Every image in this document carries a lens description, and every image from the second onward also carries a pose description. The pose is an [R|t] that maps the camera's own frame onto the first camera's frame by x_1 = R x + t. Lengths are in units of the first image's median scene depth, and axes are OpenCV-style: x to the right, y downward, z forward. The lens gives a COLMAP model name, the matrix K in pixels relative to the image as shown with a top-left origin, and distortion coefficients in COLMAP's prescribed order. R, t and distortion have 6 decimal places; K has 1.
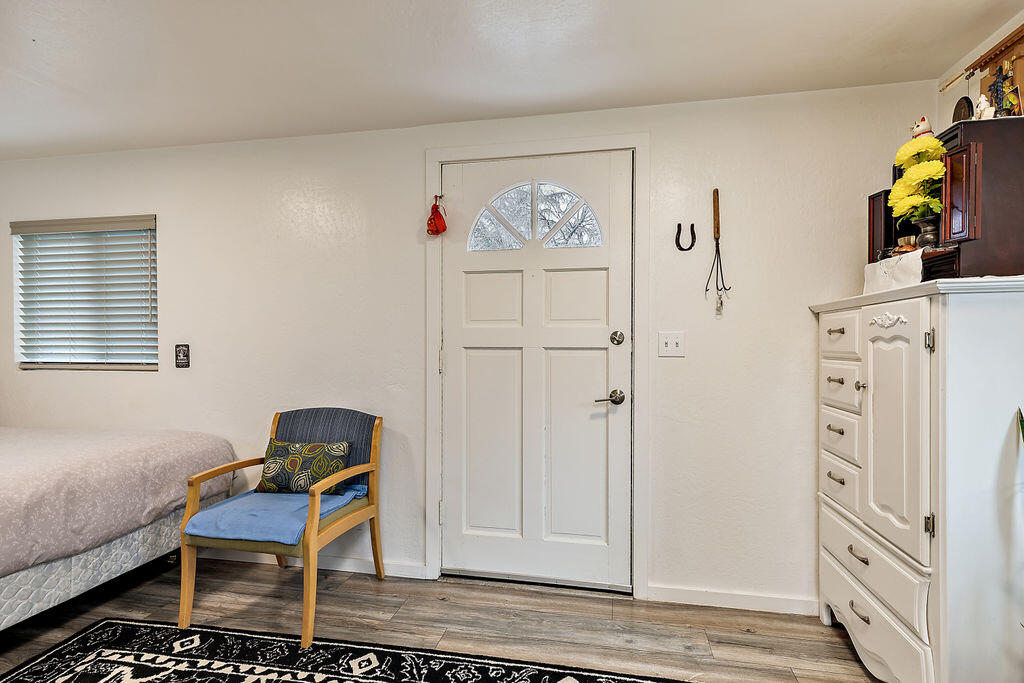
lens RADIAL K [[479.8, 0, 516.2], [0, 479.8, 347.6], [0, 0, 1]] dist [0.007606, -0.001541]
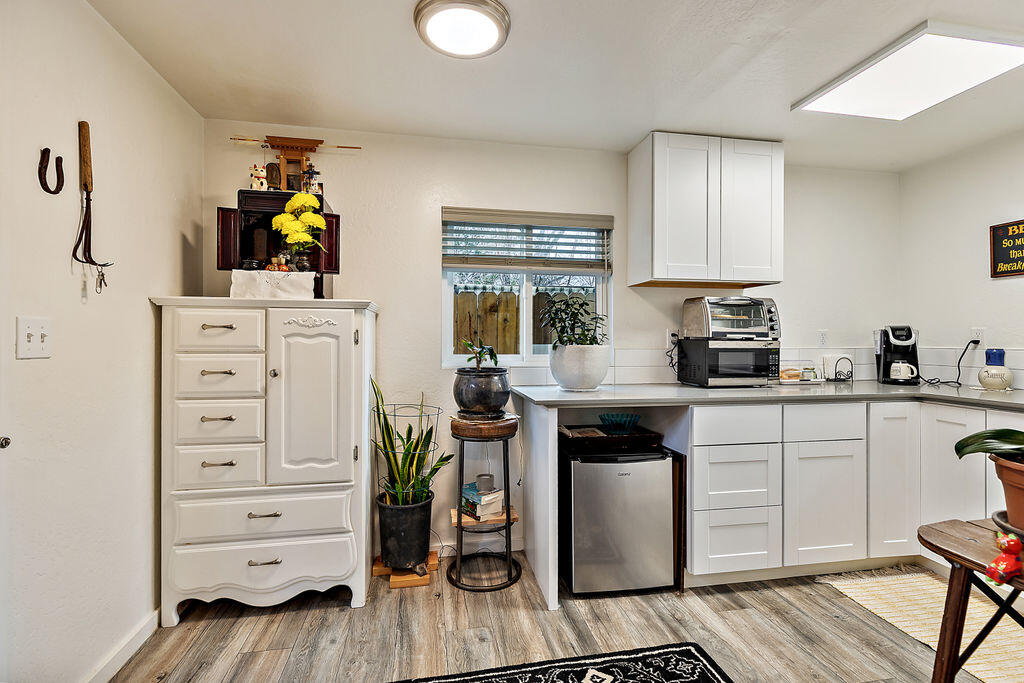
lens RADIAL K [[479.8, 0, 517.0], [0, 479.8, 338.3], [0, 0, 1]] dist [0.007606, -0.001541]
pose [[-0.373522, 0.002250, 0.927619, -0.583525], [0.002210, 0.999996, -0.001535, -0.005417], [-0.927619, 0.001477, -0.373525, 0.796022]]
